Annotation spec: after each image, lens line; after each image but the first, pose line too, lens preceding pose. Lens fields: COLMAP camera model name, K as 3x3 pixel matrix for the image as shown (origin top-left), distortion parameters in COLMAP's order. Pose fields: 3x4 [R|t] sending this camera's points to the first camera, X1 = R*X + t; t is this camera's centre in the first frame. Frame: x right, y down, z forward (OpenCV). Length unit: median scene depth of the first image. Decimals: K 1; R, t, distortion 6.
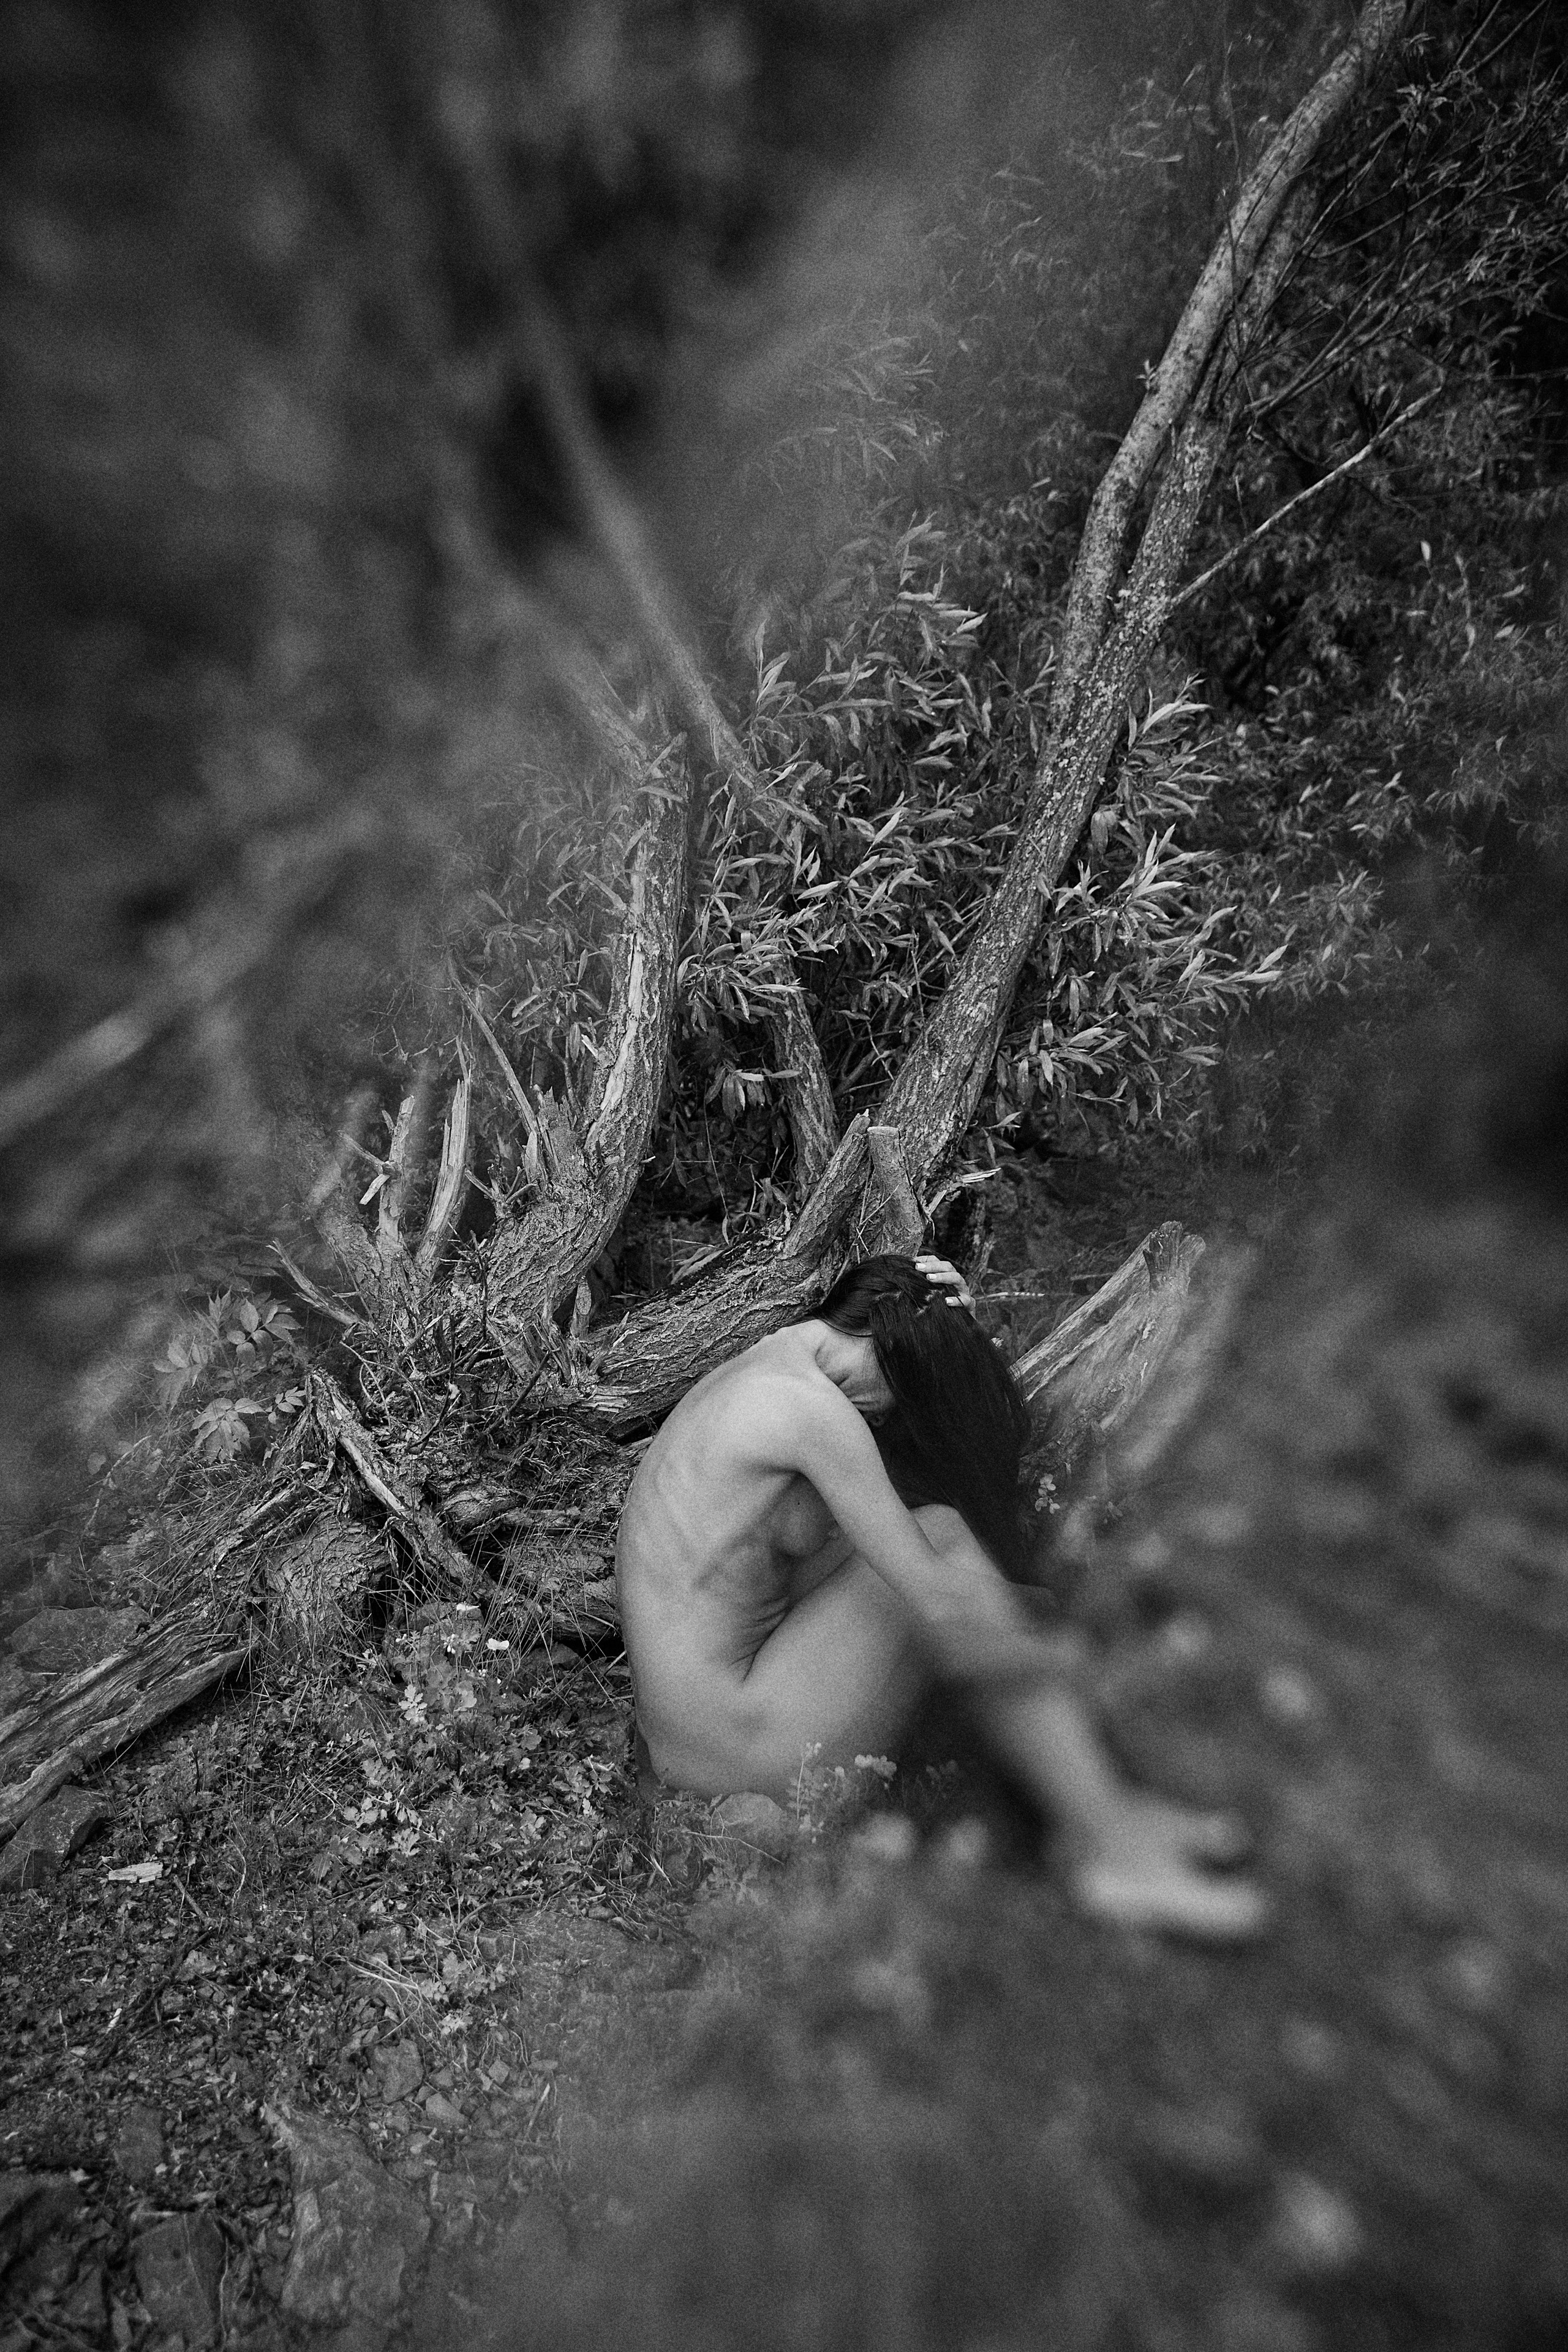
lens RADIAL K [[1830.3, 0, 784.0], [0, 1830.3, 1176.0], [0, 0, 1]] dist [-0.004180, -0.000125]
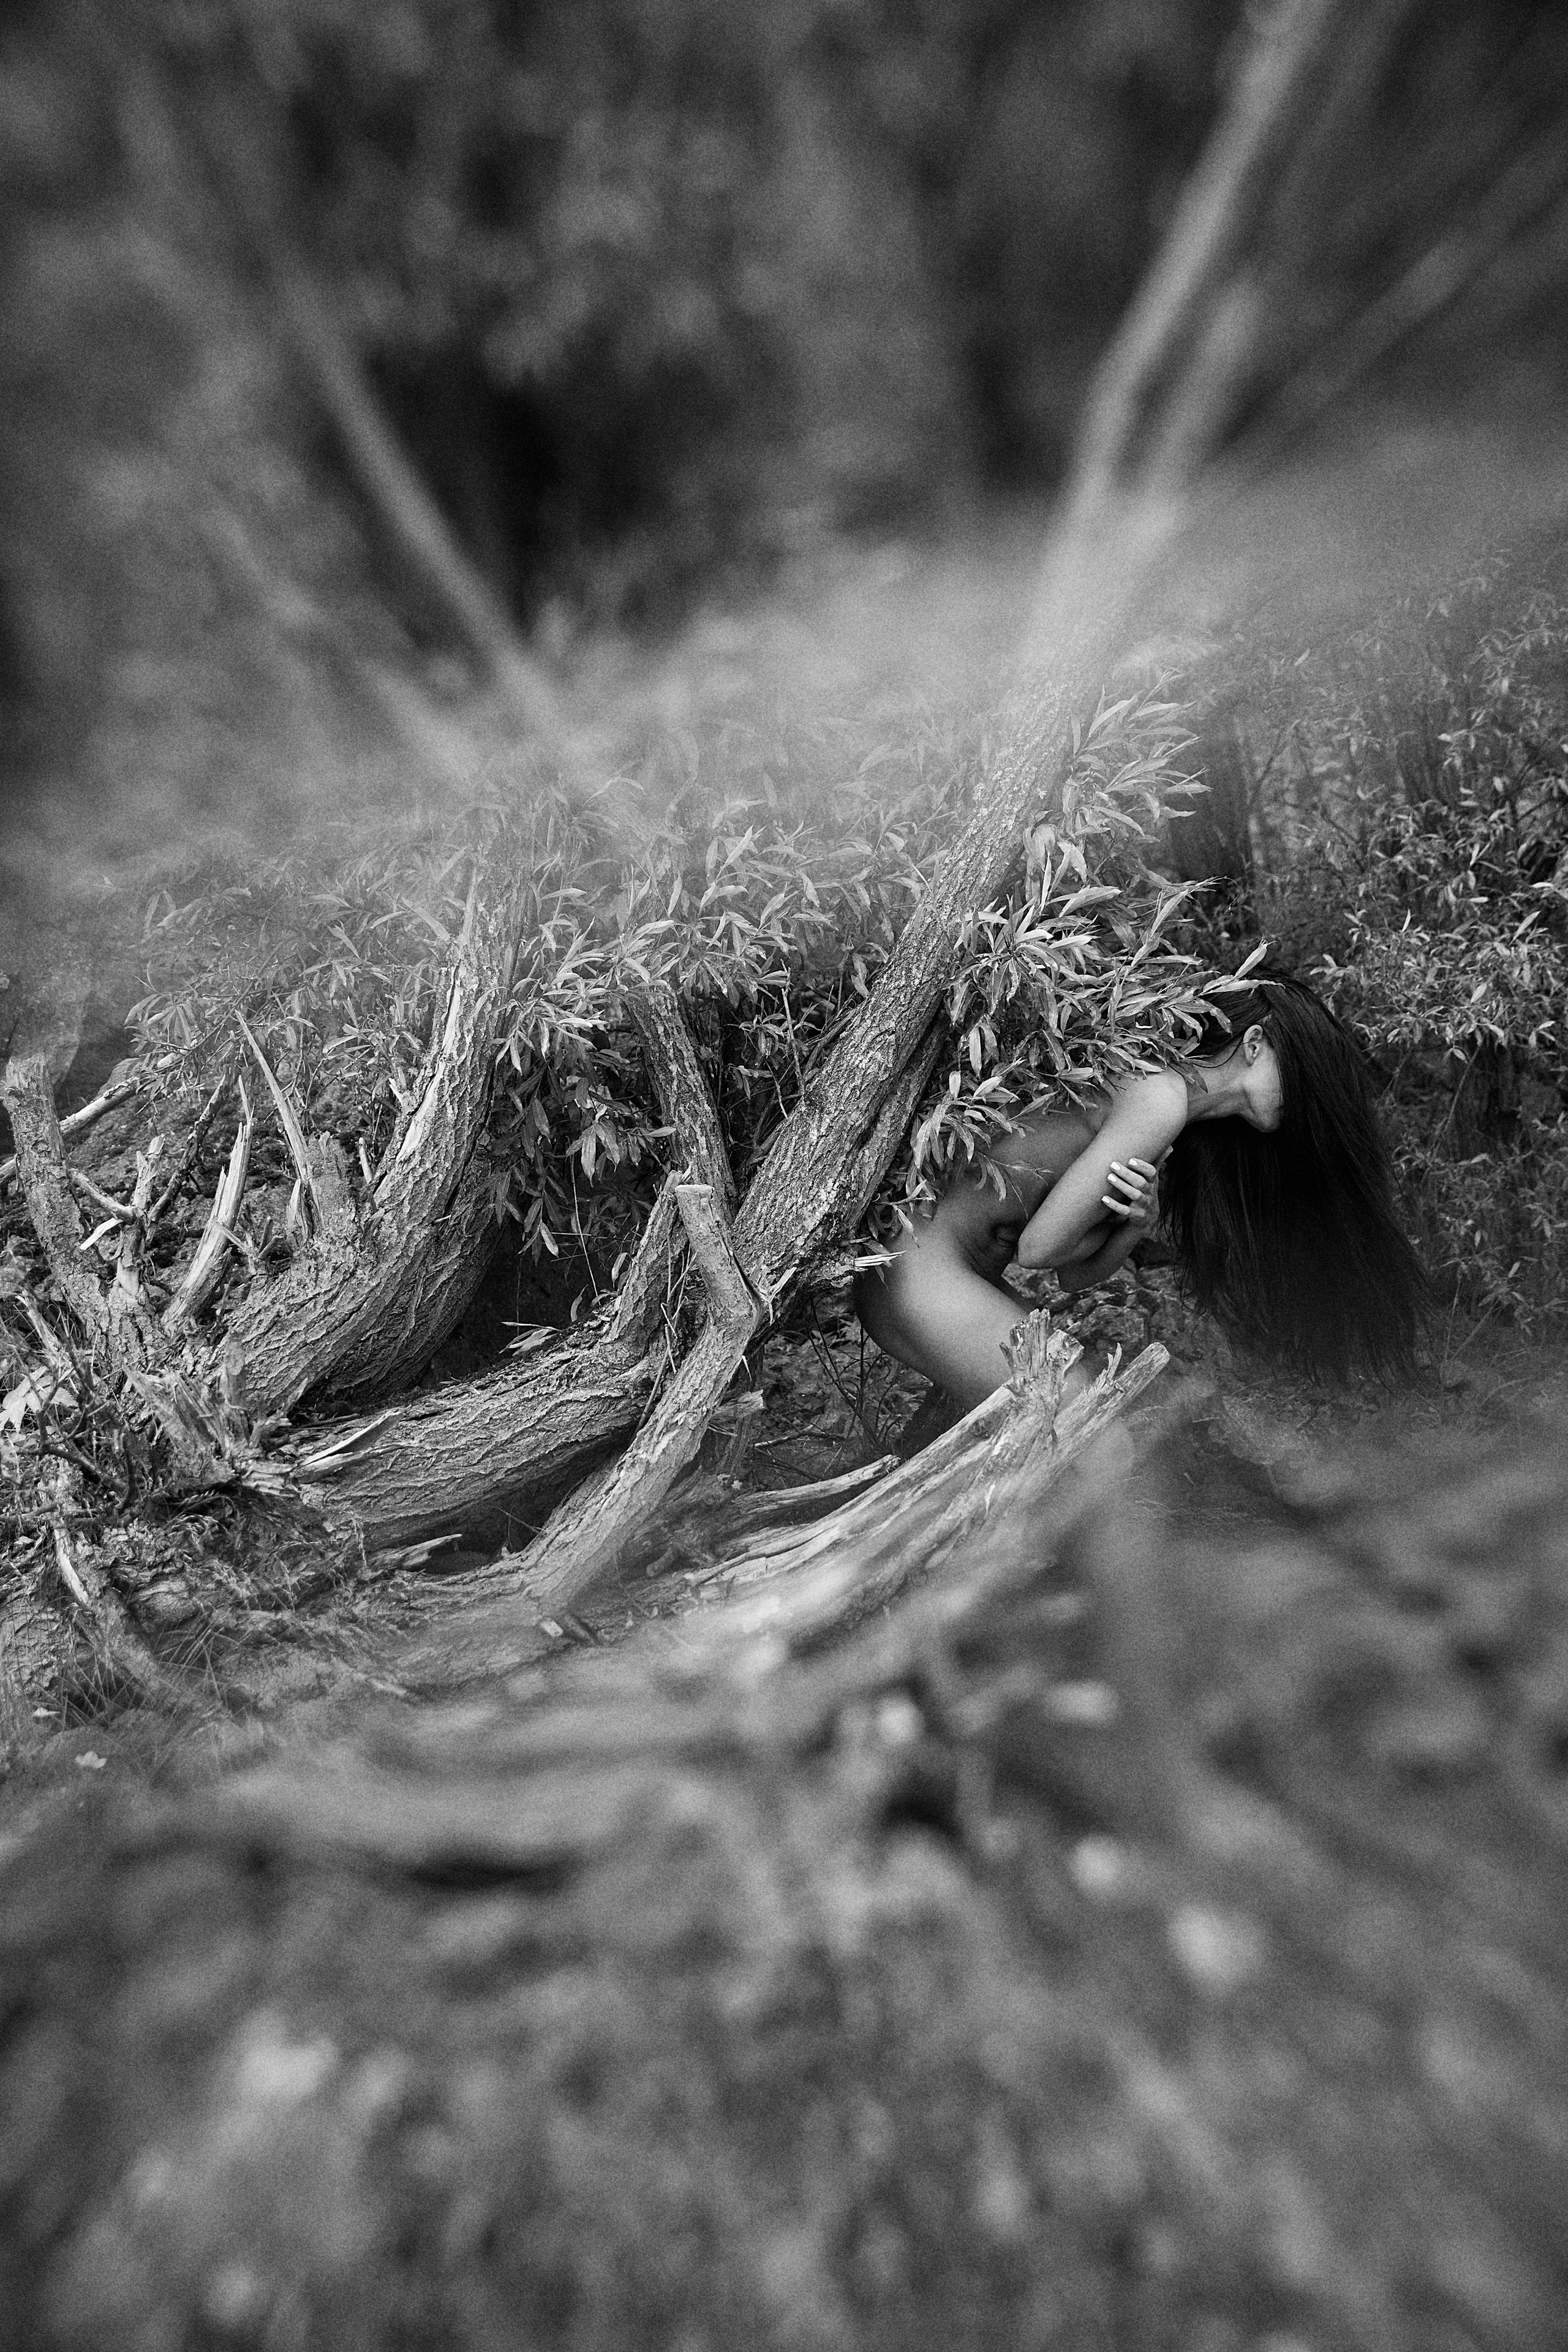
lens RADIAL K [[1830.3, 0, 784.0], [0, 1830.3, 1176.0], [0, 0, 1]] dist [-0.004180, -0.000125]
pose [[0.967283, 0.014944, -0.253261, 0.297101], [-0.039306, 0.995038, -0.091408, 0.043265], [0.250638, 0.098372, 0.963070, 0.193320]]
